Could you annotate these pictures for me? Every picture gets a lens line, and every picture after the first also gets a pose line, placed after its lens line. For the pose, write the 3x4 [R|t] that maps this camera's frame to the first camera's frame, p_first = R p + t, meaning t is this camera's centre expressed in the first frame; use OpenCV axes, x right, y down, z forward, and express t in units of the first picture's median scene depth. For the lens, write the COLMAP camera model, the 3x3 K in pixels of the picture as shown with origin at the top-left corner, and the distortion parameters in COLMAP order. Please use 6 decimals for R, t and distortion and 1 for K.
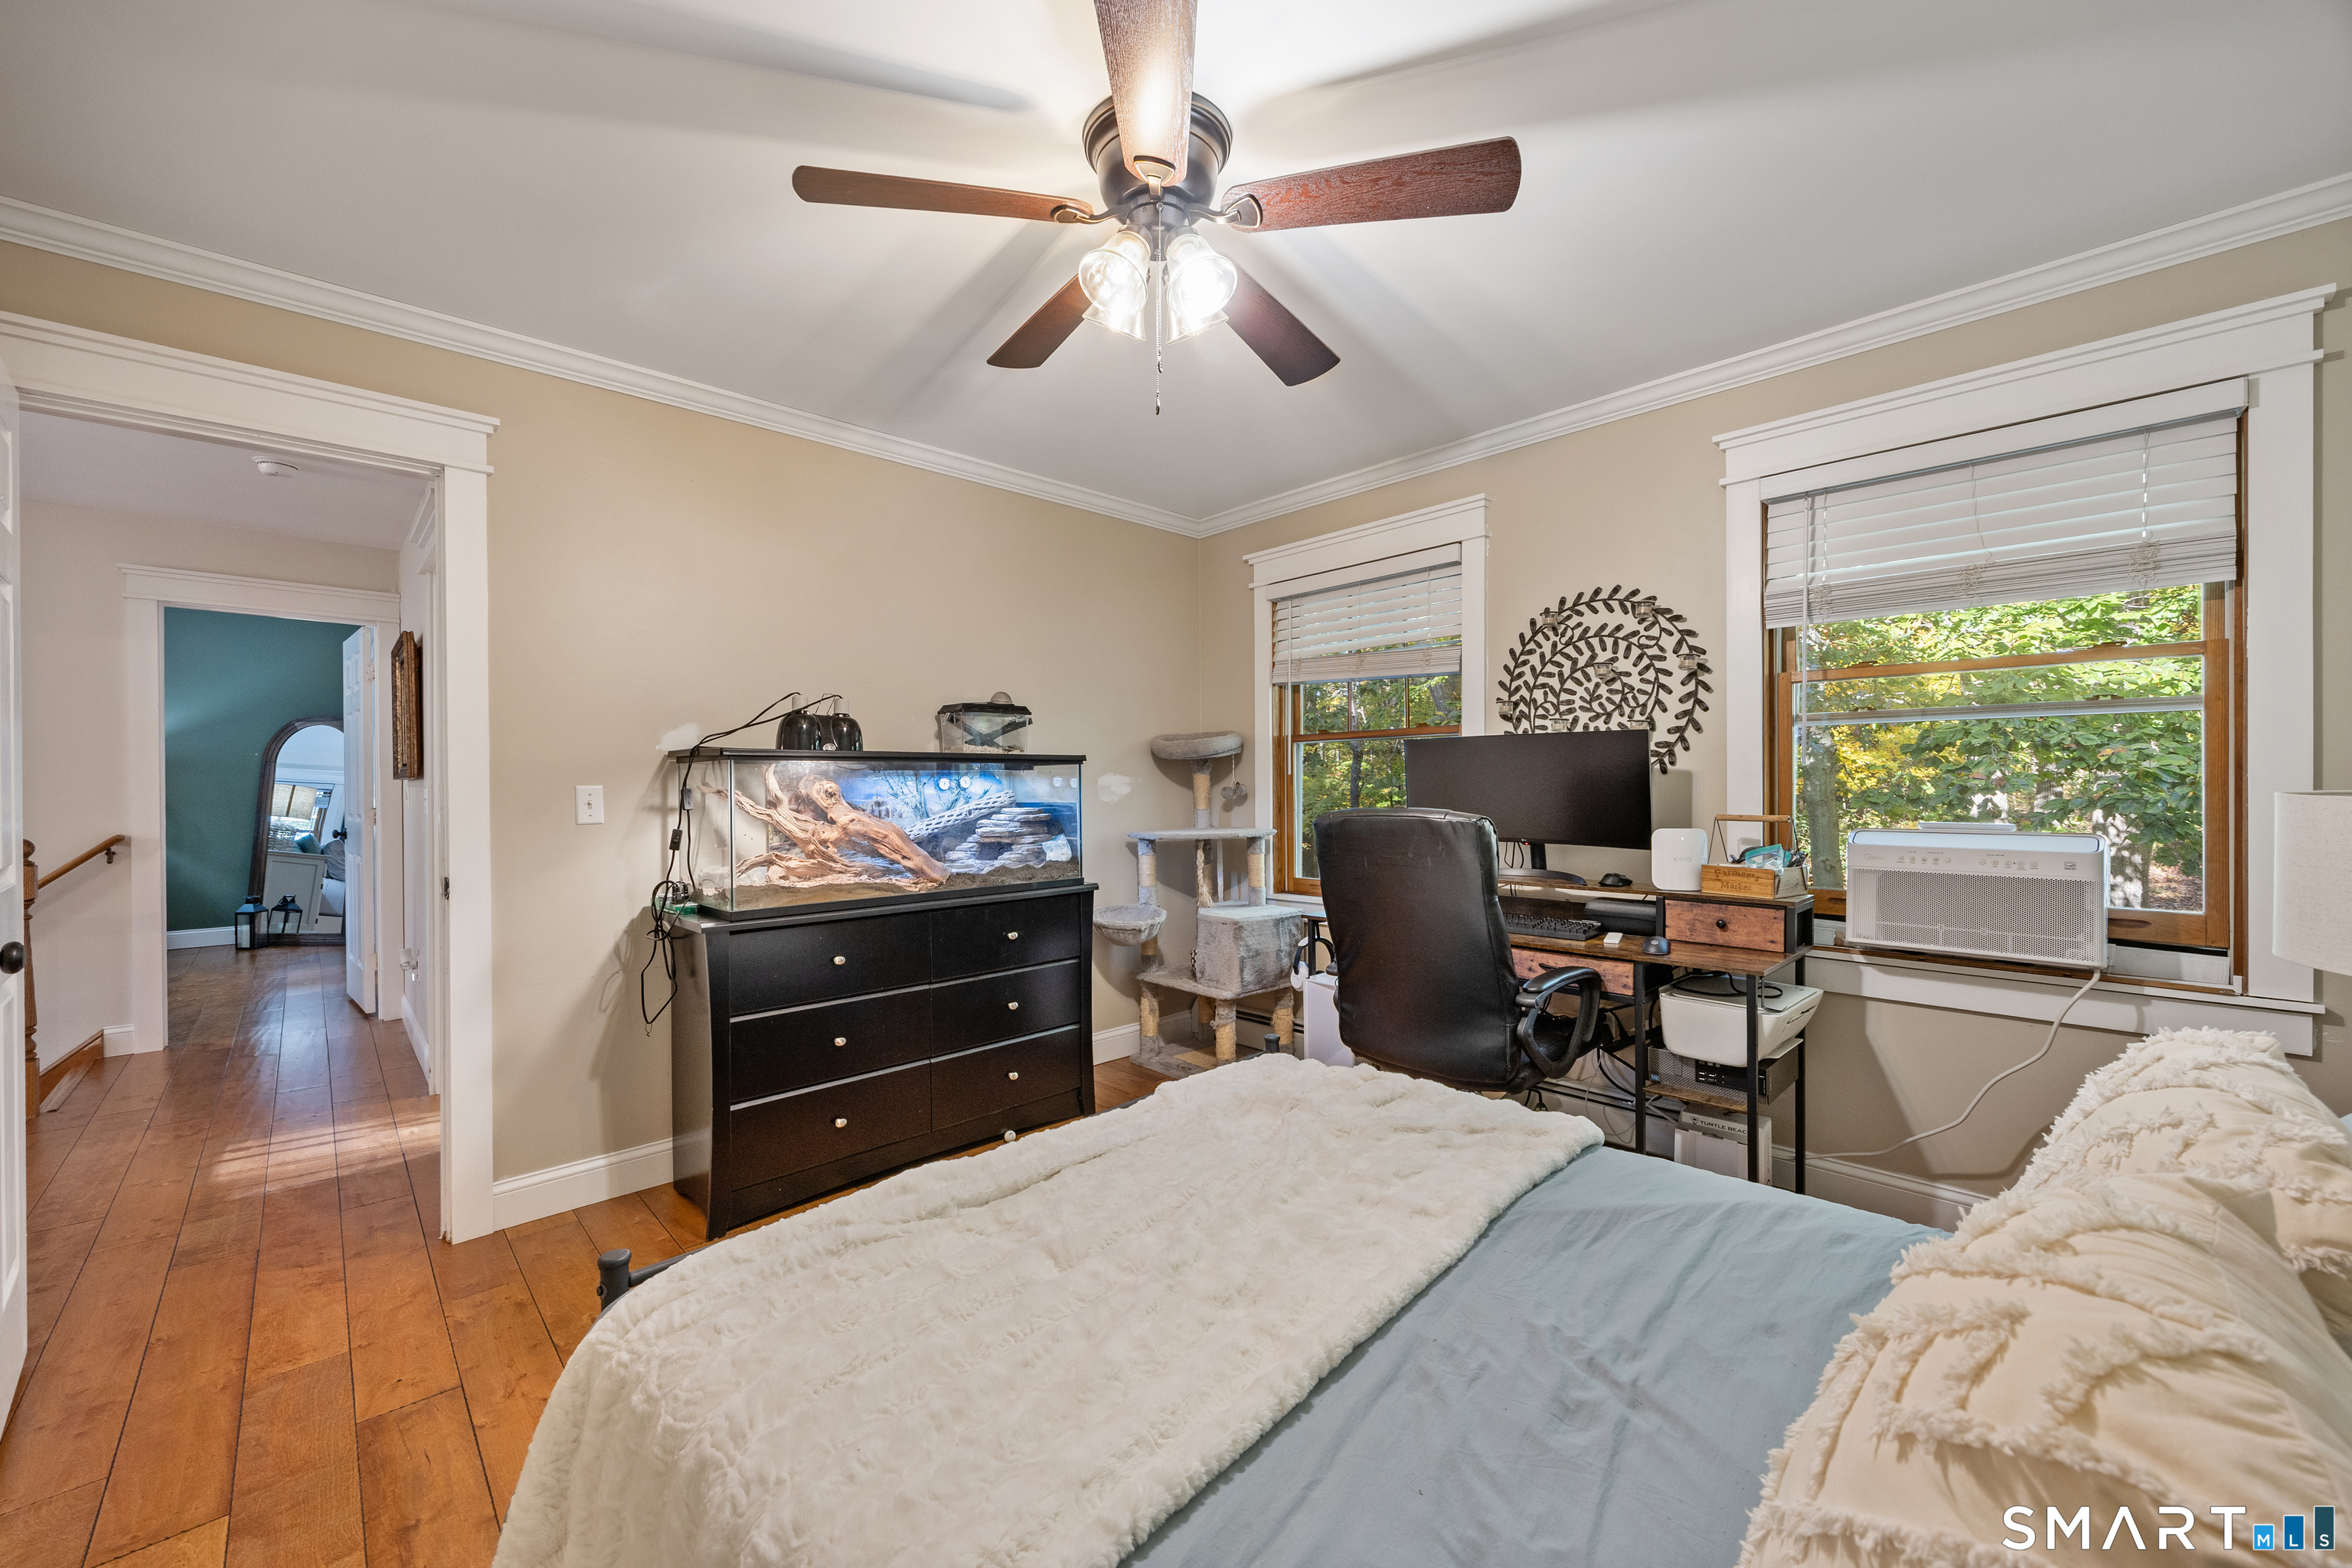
lens RADIAL K [[926.0, 0, 1177.4], [0, 926.0, 791.4], [0, 0, 1]] dist [0.006335, -0.001267]
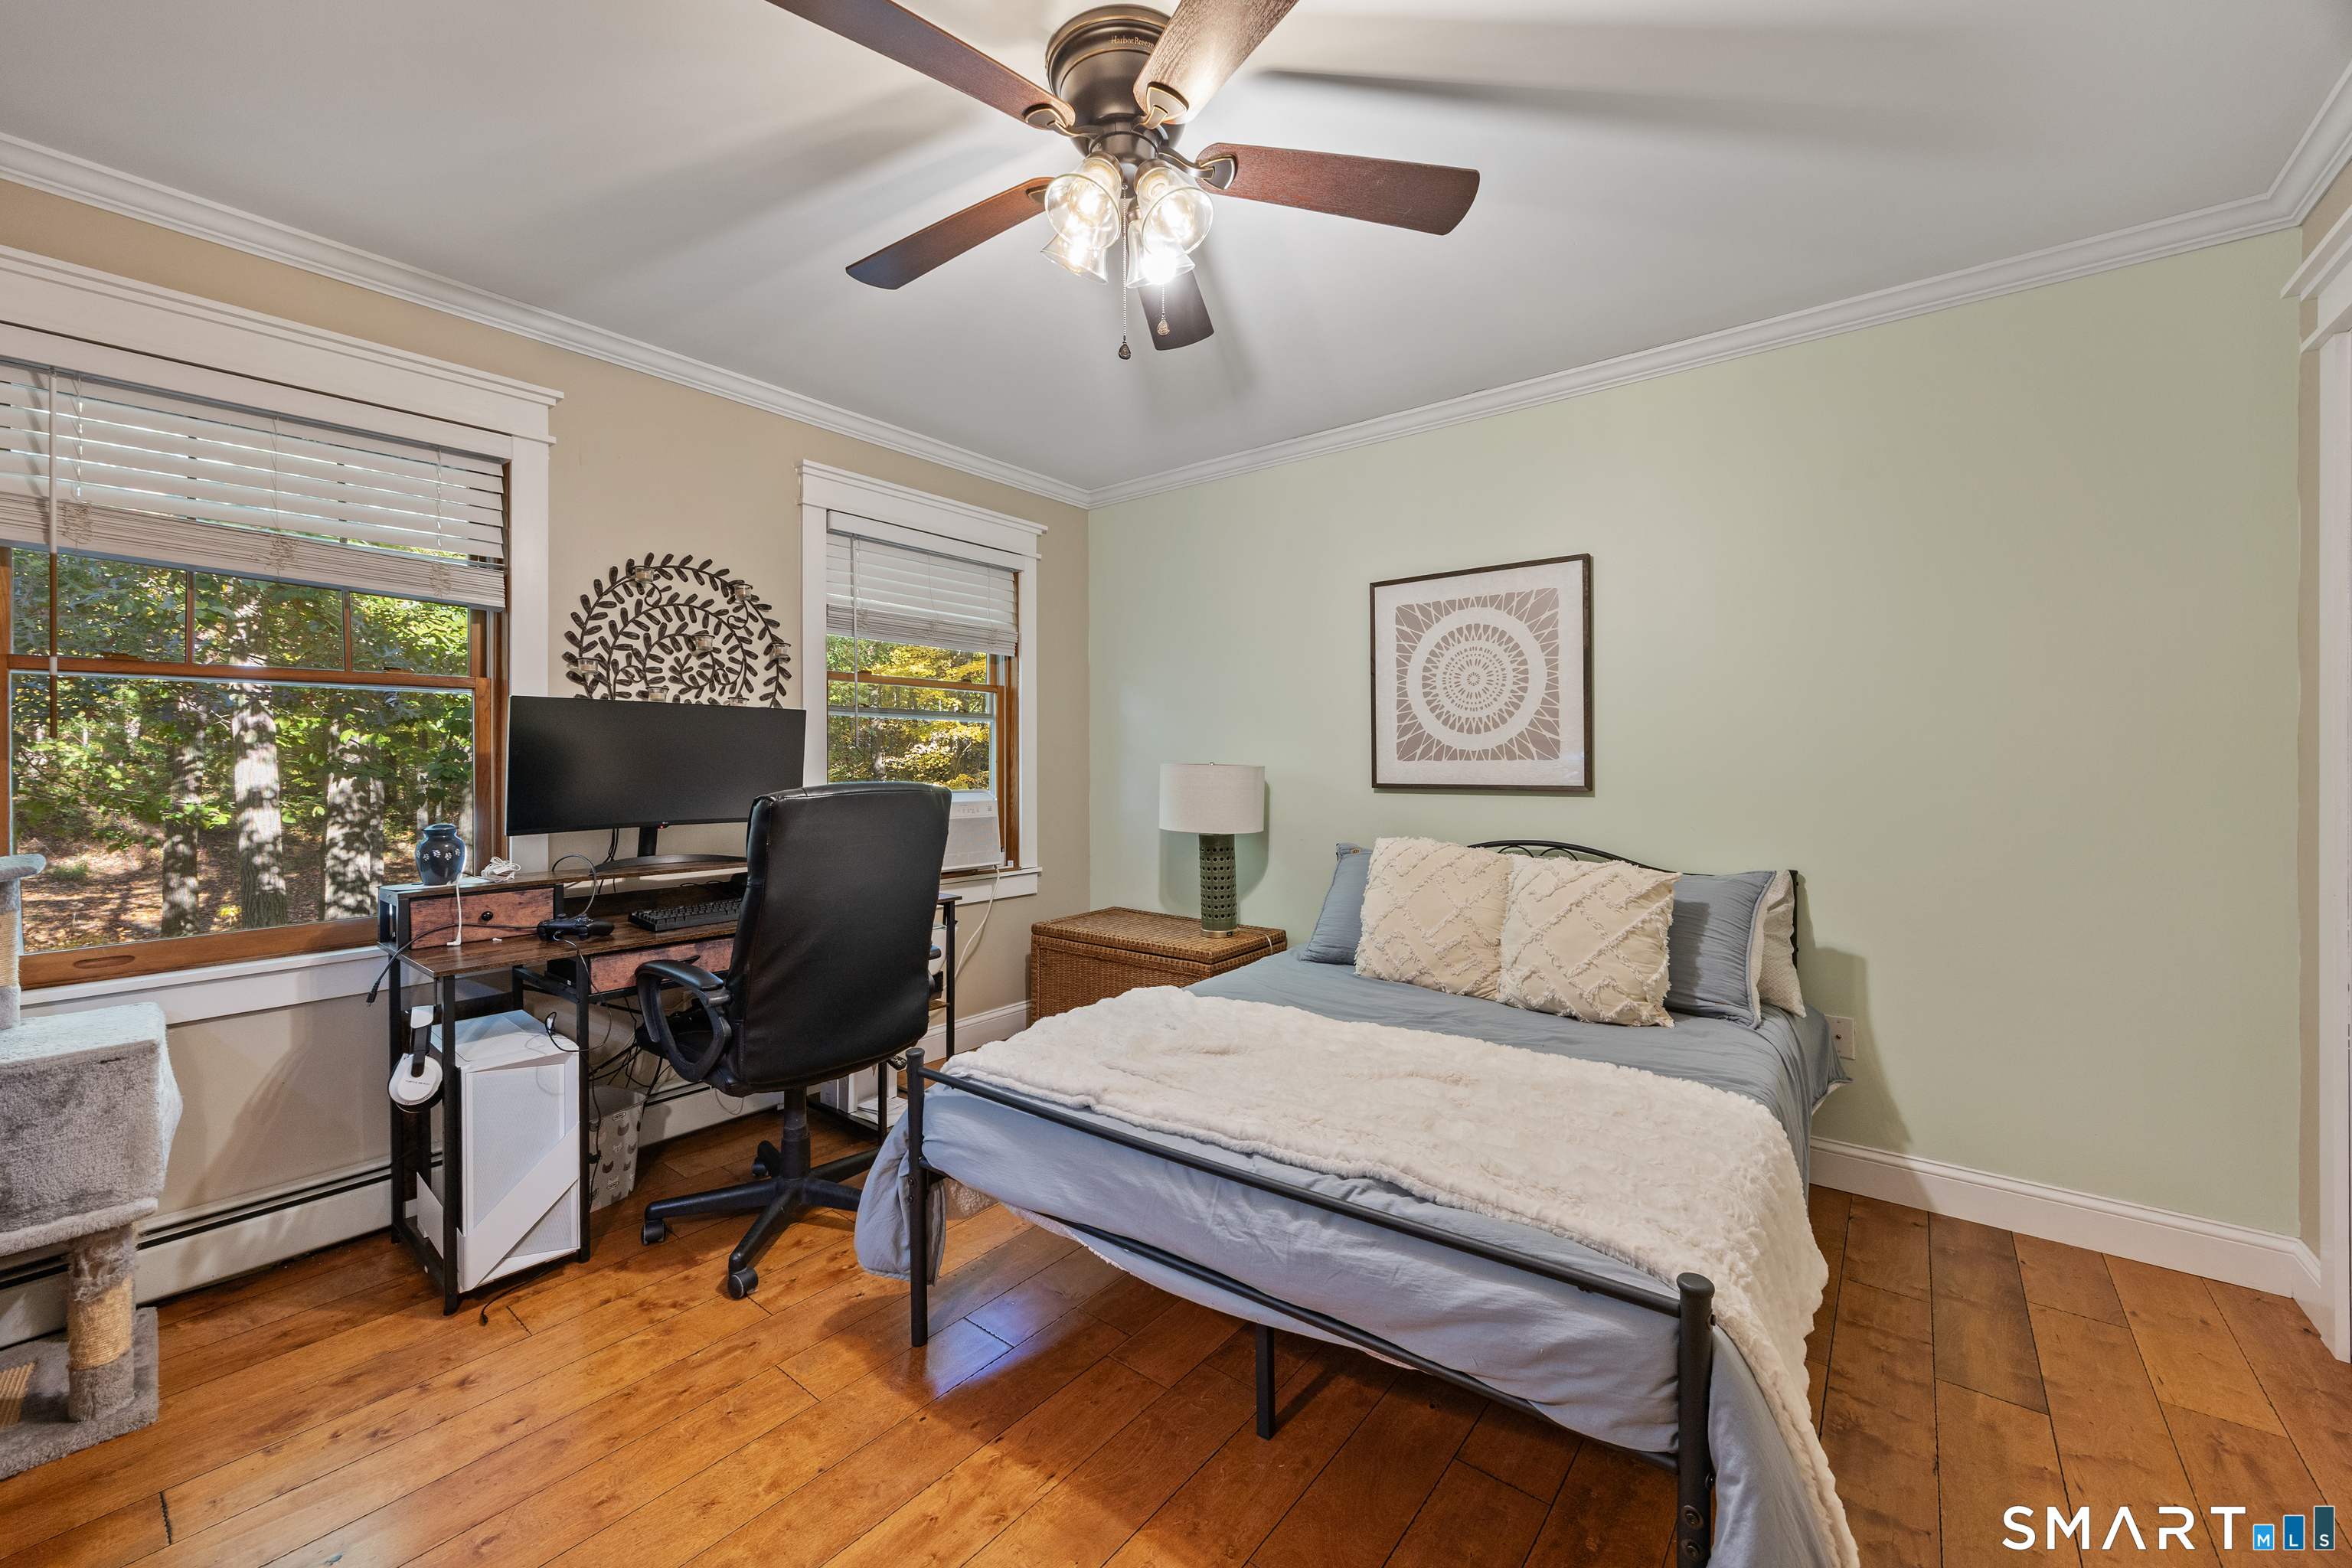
lens RADIAL K [[926.0, 0, 1178.5], [0, 926.0, 767.2], [0, 0, 1]] dist [0.006335, -0.001267]
pose [[-0.133745, -0.004862, 0.991004, -0.562268], [0.003796, 0.999978, 0.005418, -0.003477], [-0.991009, 0.004487, -0.133724, 0.621044]]
